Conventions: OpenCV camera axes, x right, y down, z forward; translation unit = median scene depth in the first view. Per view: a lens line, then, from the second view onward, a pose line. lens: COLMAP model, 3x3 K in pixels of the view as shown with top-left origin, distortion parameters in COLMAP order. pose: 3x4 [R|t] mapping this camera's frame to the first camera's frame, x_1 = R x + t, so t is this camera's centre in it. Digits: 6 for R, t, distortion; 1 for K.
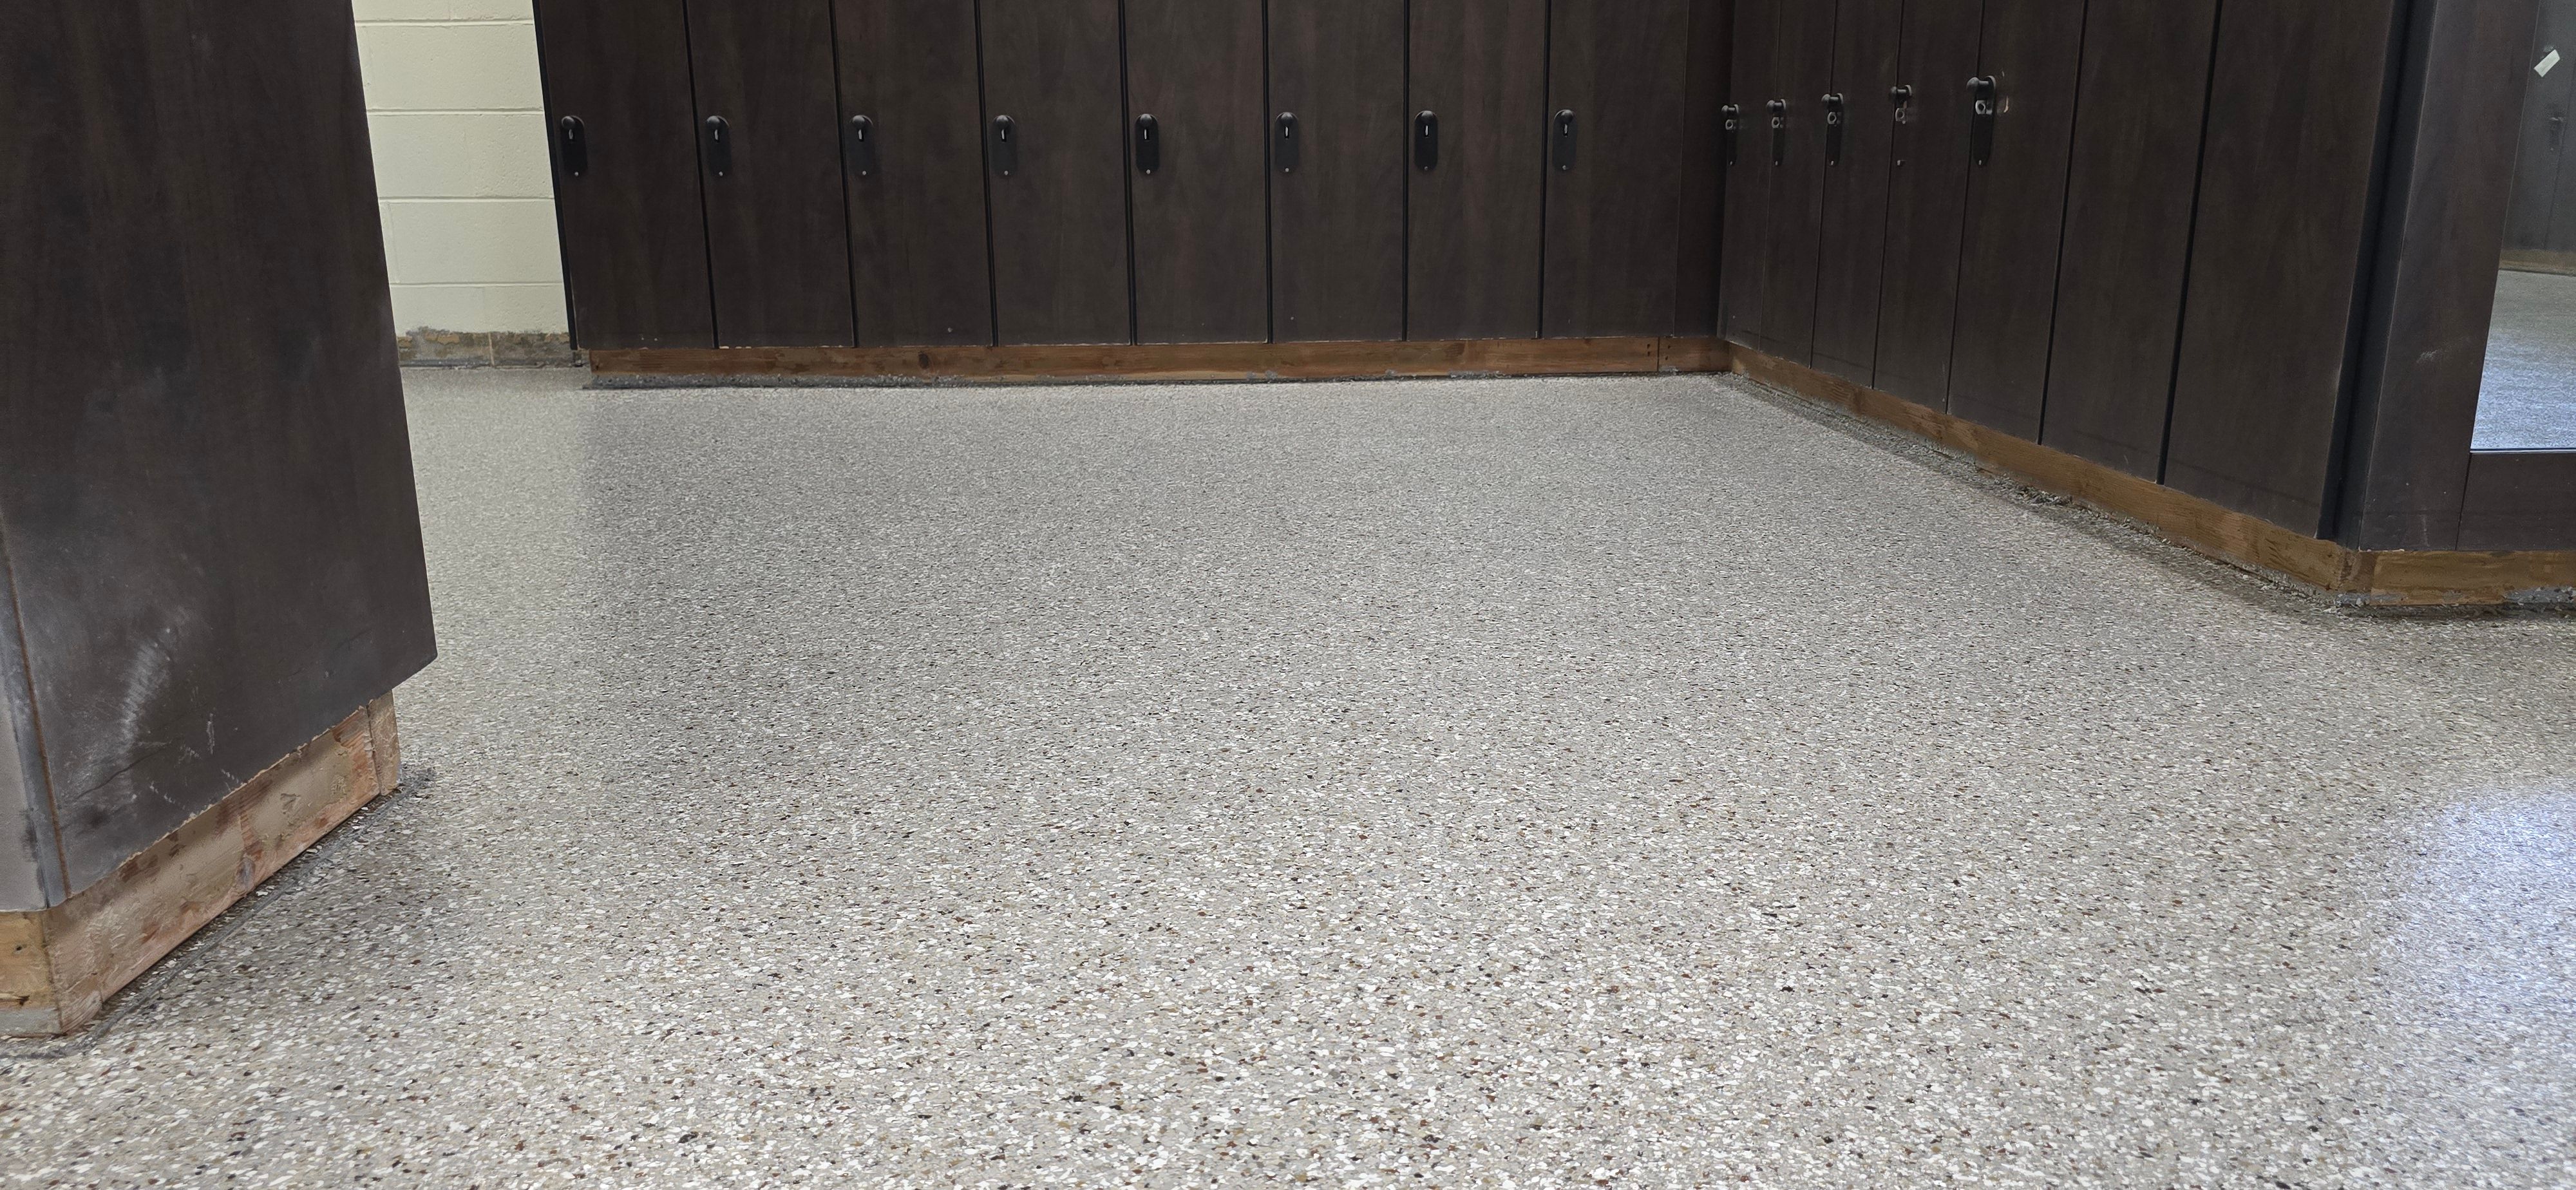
lens RADIAL K [[1701.7, 0, 1288.0], [0, 1701.7, 595.0], [0, 0, 1]] dist [0.000688, -0.003377]
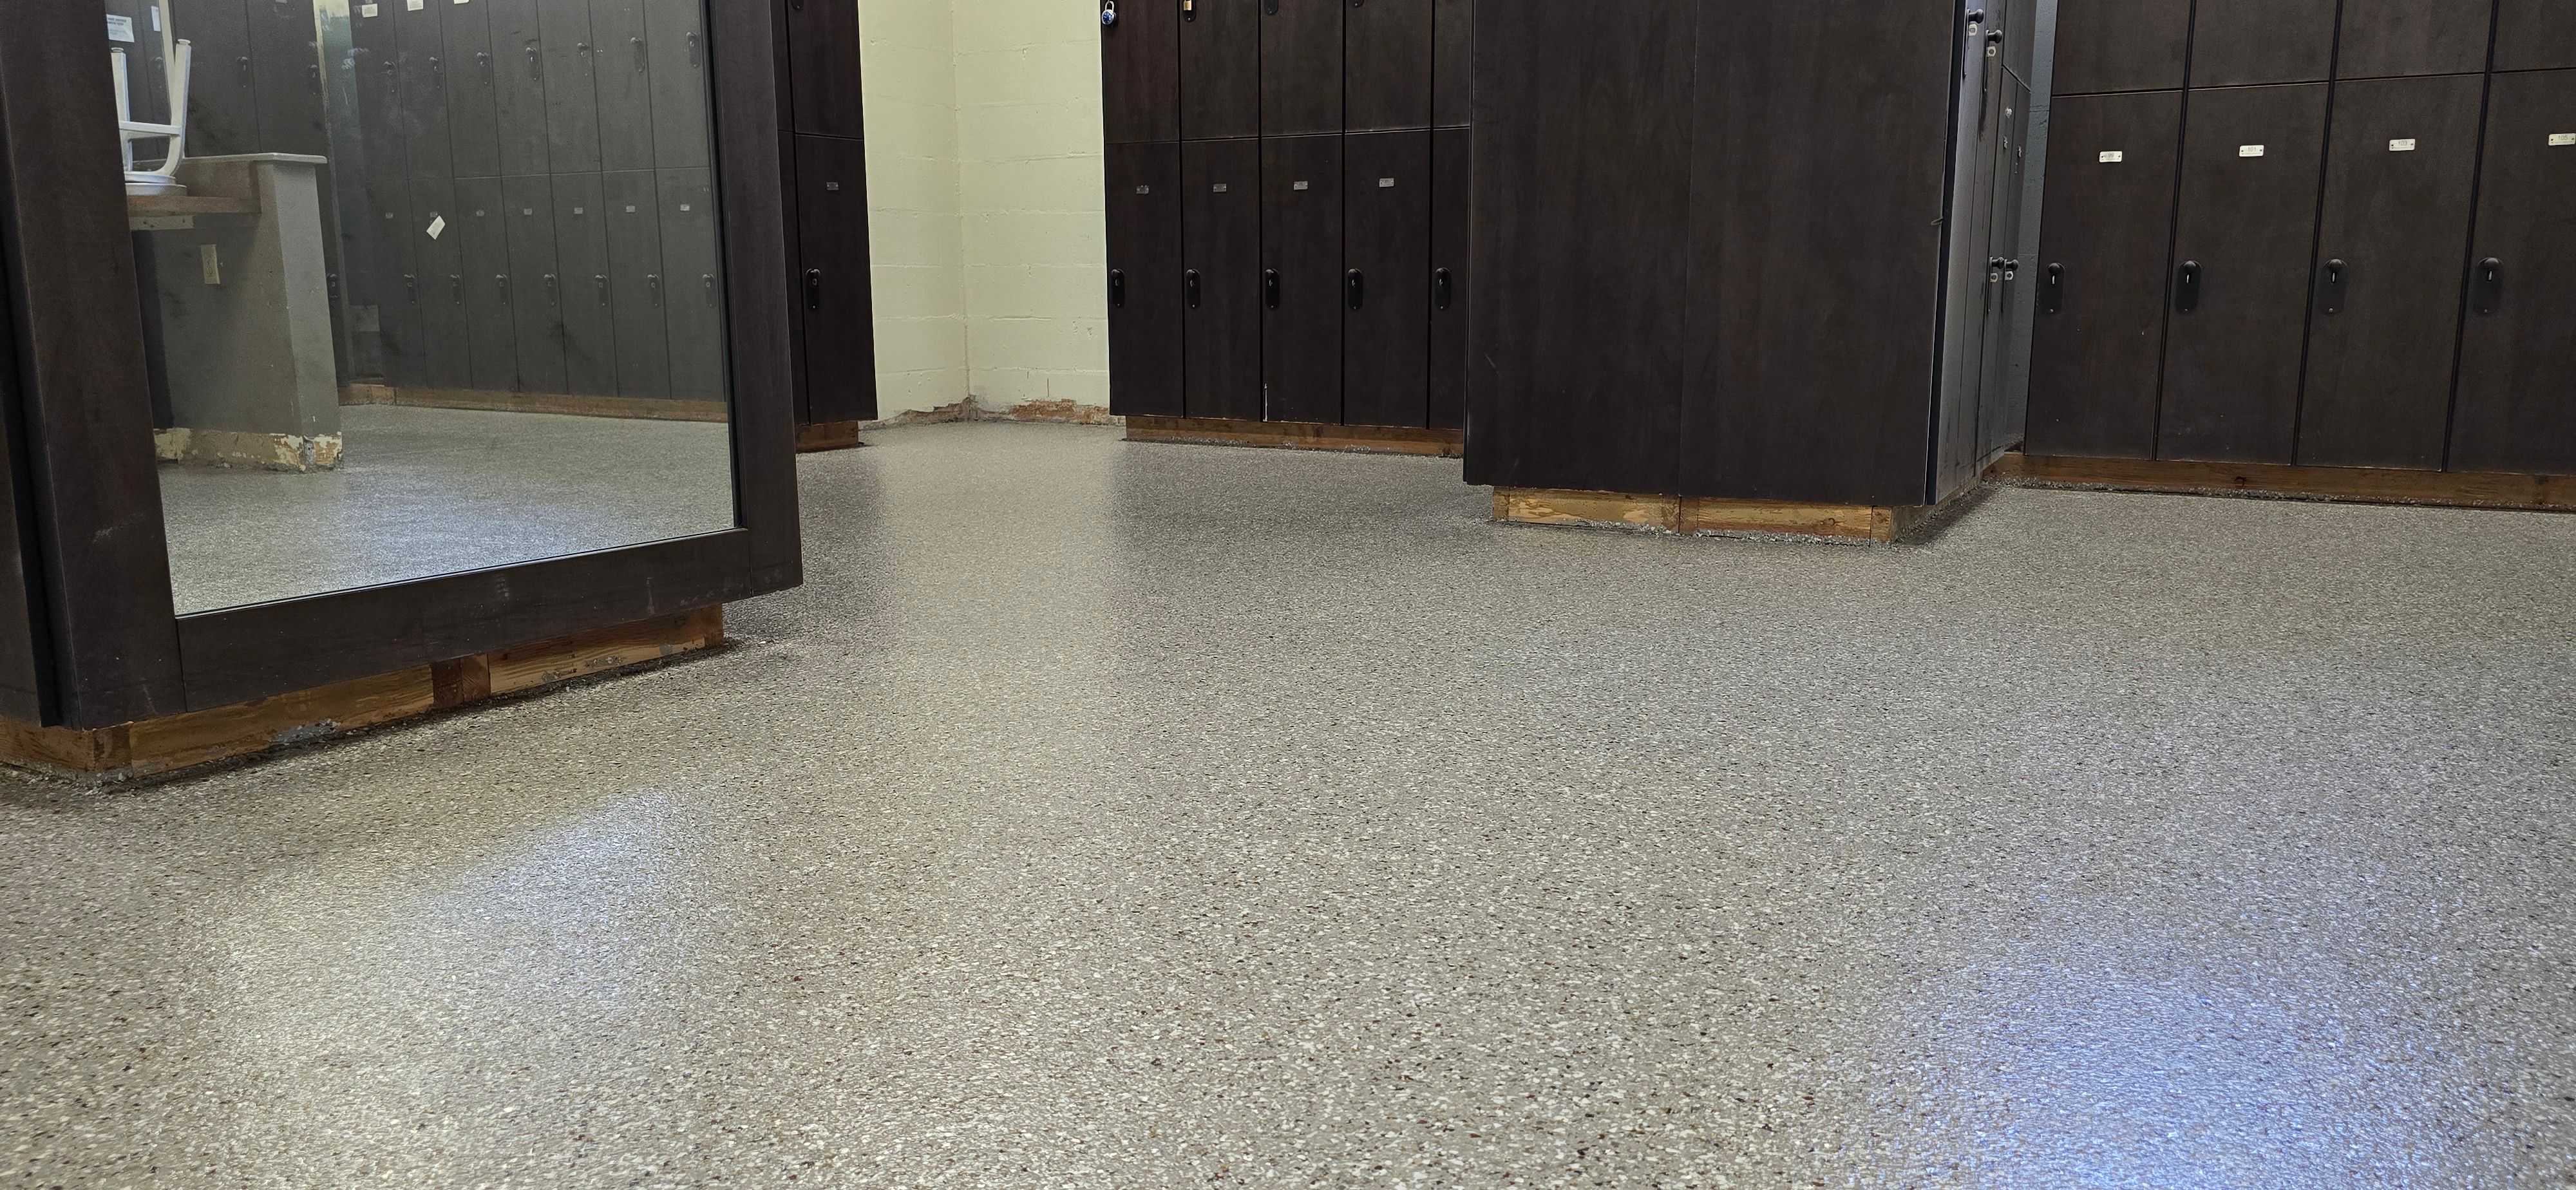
lens RADIAL K [[1701.7, 0, 1288.0], [0, 1701.7, 595.0], [0, 0, 1]] dist [0.000688, -0.003377]
pose [[0.540927, -0.144861, 0.828501, 0.190258], [0.207203, 0.977648, 0.035657, 0.006028], [-0.815147, 0.152381, 0.558852, -0.135622]]
